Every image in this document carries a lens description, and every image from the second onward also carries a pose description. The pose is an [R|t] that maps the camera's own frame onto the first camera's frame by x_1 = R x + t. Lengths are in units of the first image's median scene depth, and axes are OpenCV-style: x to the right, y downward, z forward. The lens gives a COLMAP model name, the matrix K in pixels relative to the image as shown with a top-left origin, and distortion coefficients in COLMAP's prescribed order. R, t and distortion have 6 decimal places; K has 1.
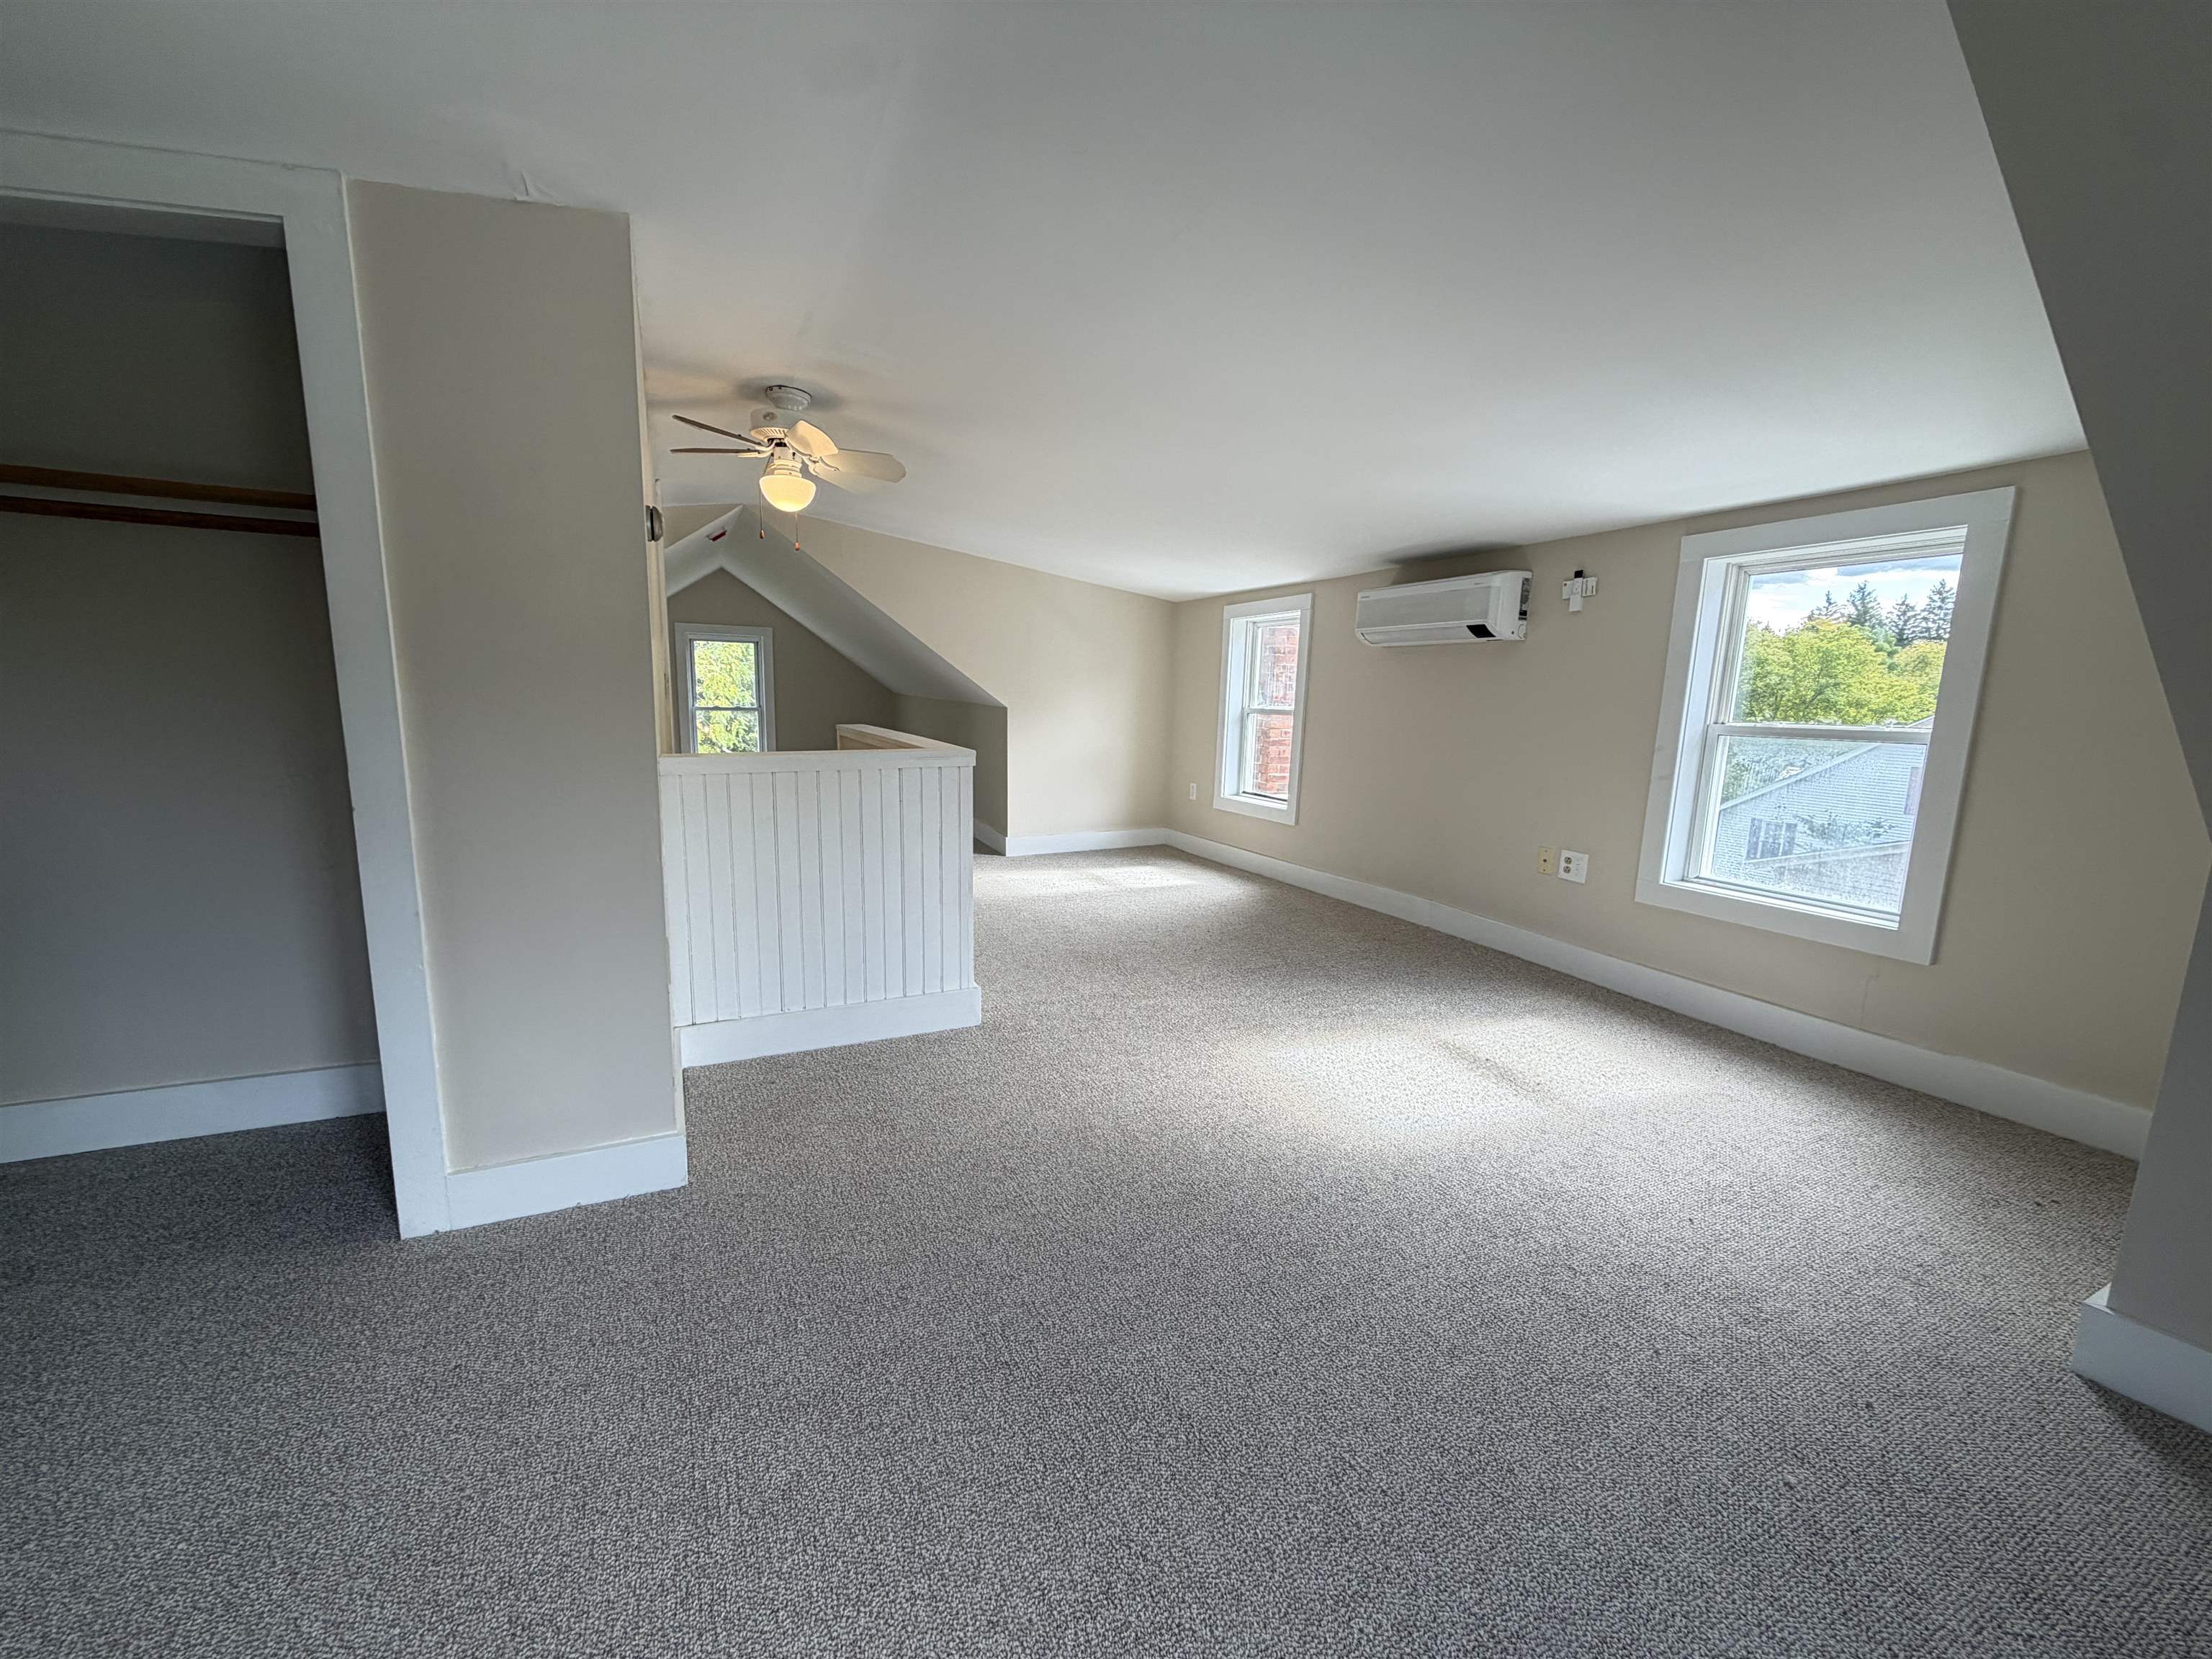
lens RADIAL K [[882.1, 0, 1116.1], [0, 882.1, 811.3], [0, 0, 1]] dist [0.000436, -0.000263]
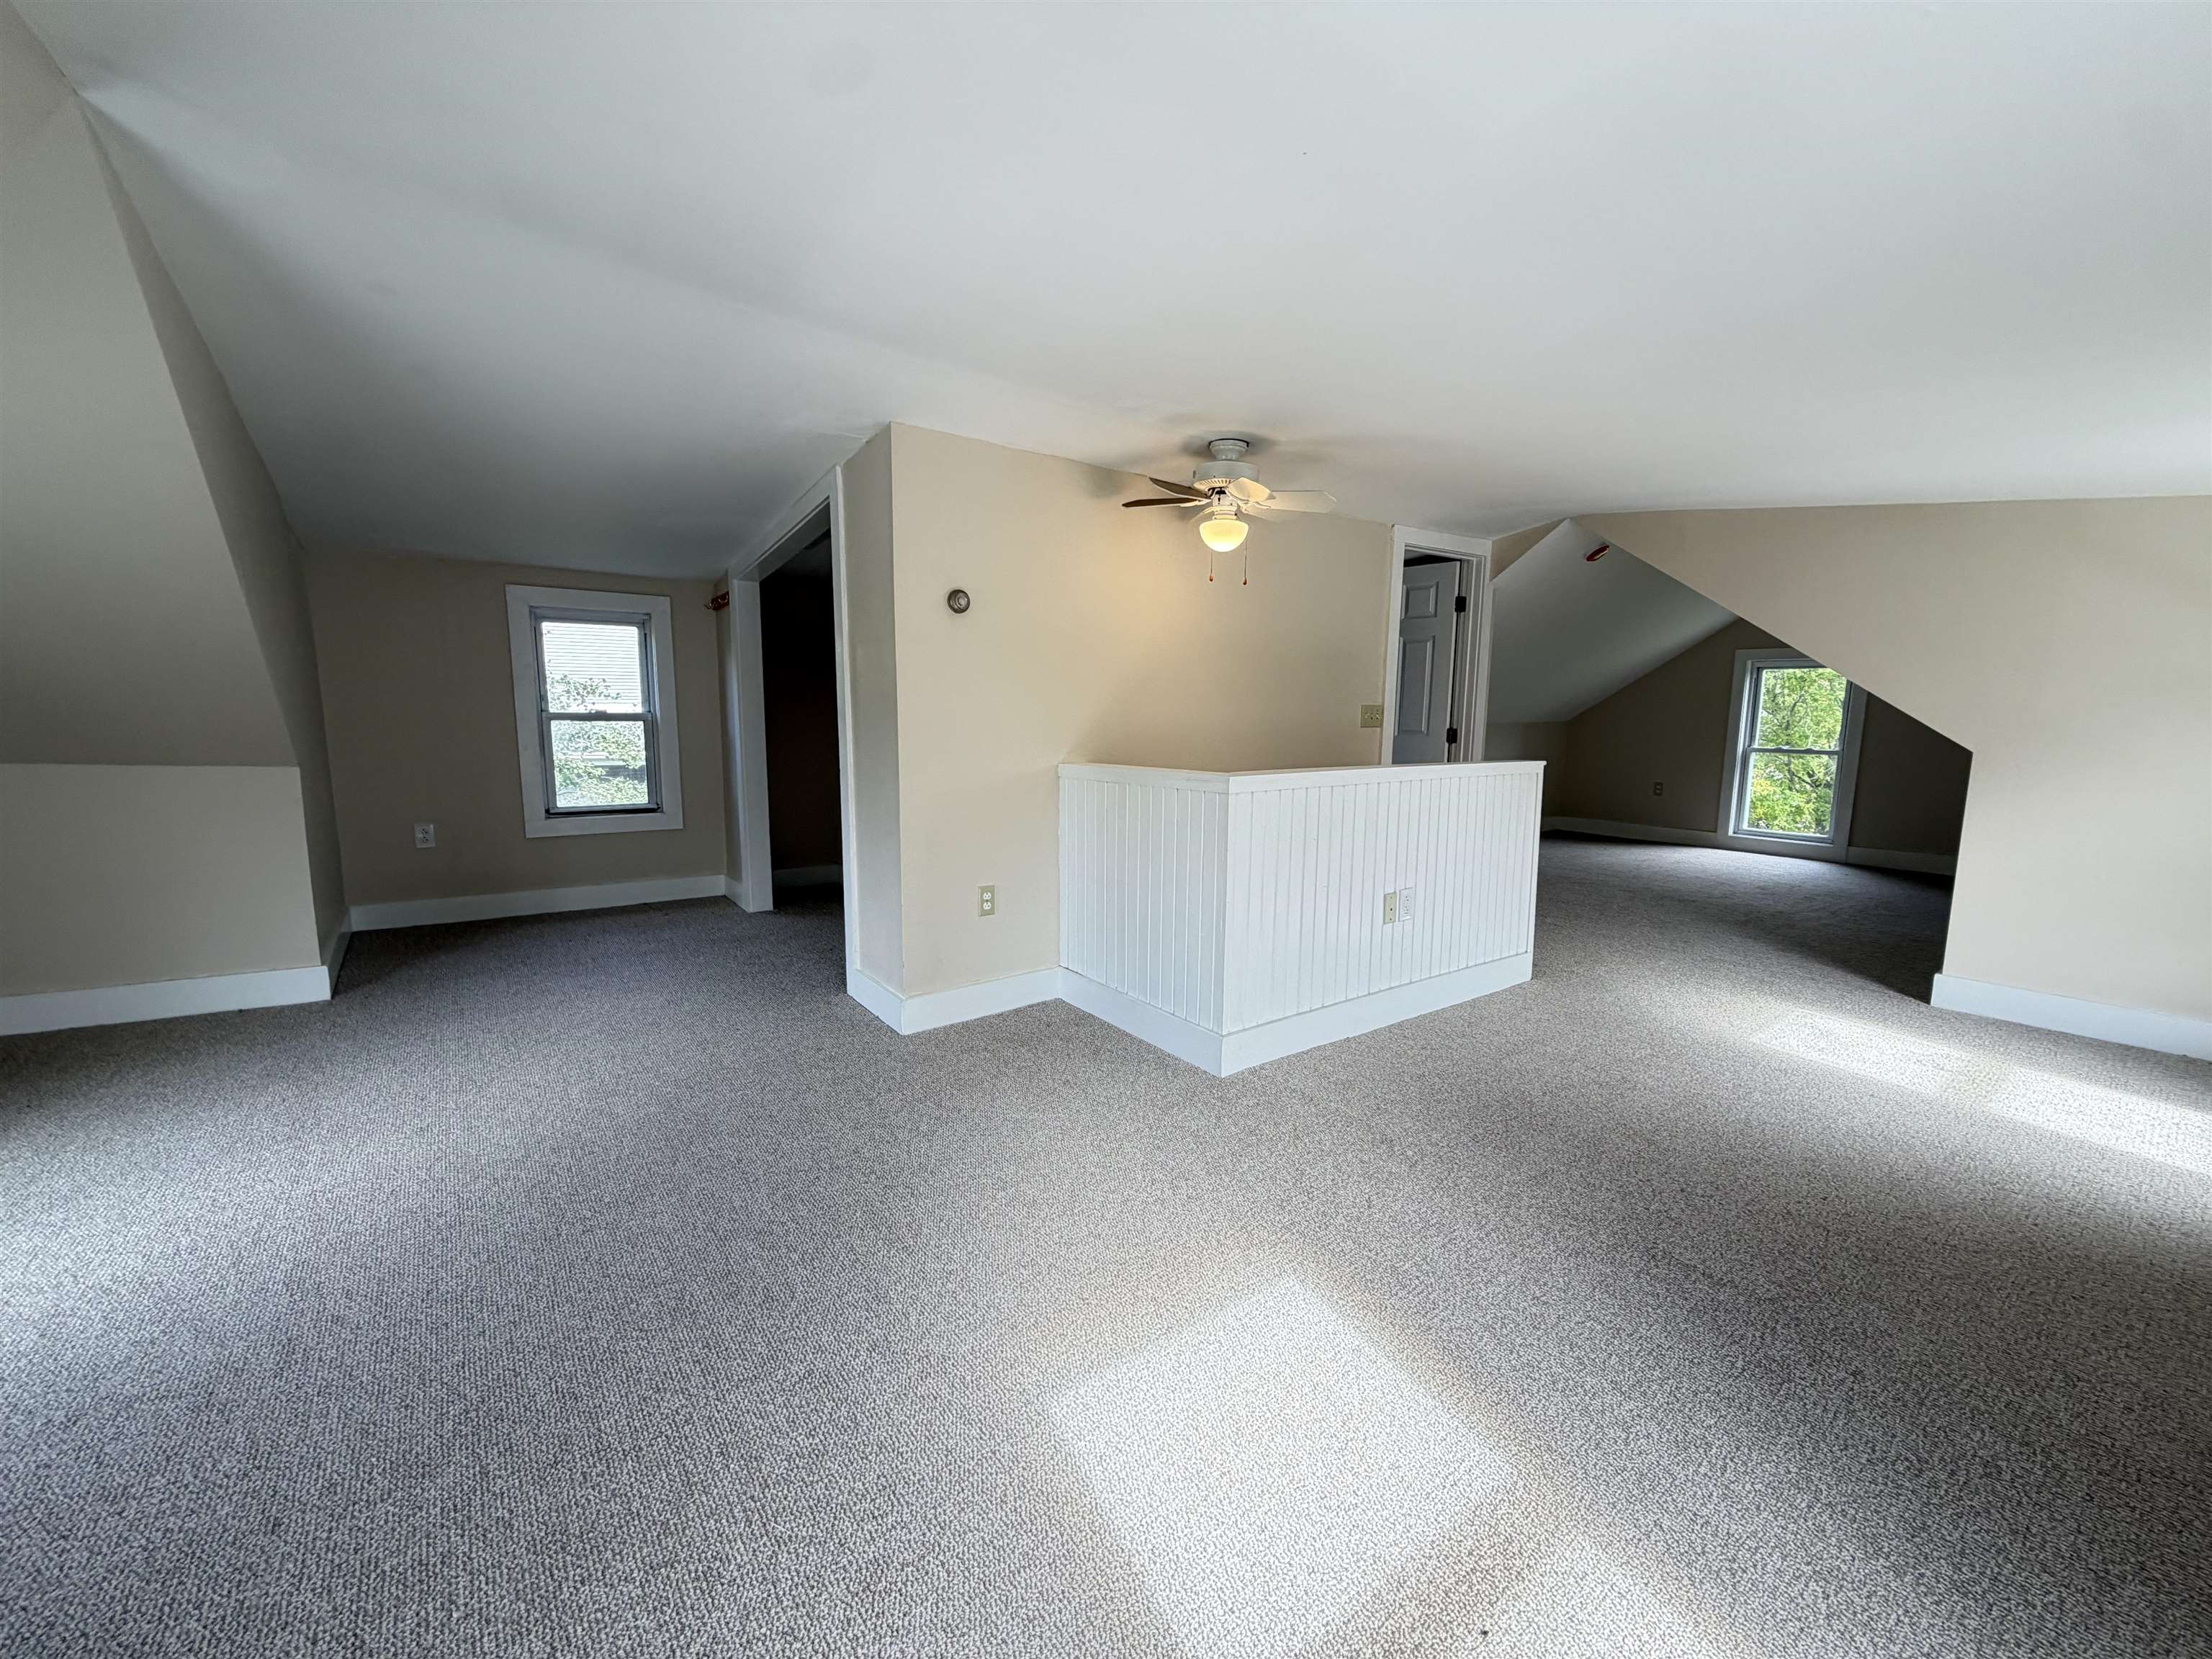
lens RADIAL K [[882.1, 0, 1105.8], [0, 882.1, 828.6], [0, 0, 1]] dist [0.000436, -0.000263]
pose [[0.212068, 0.136749, -0.967640, 0.695182], [-0.149713, 0.983019, 0.106111, -0.098807], [0.965719, 0.122366, 0.228940, 0.646794]]
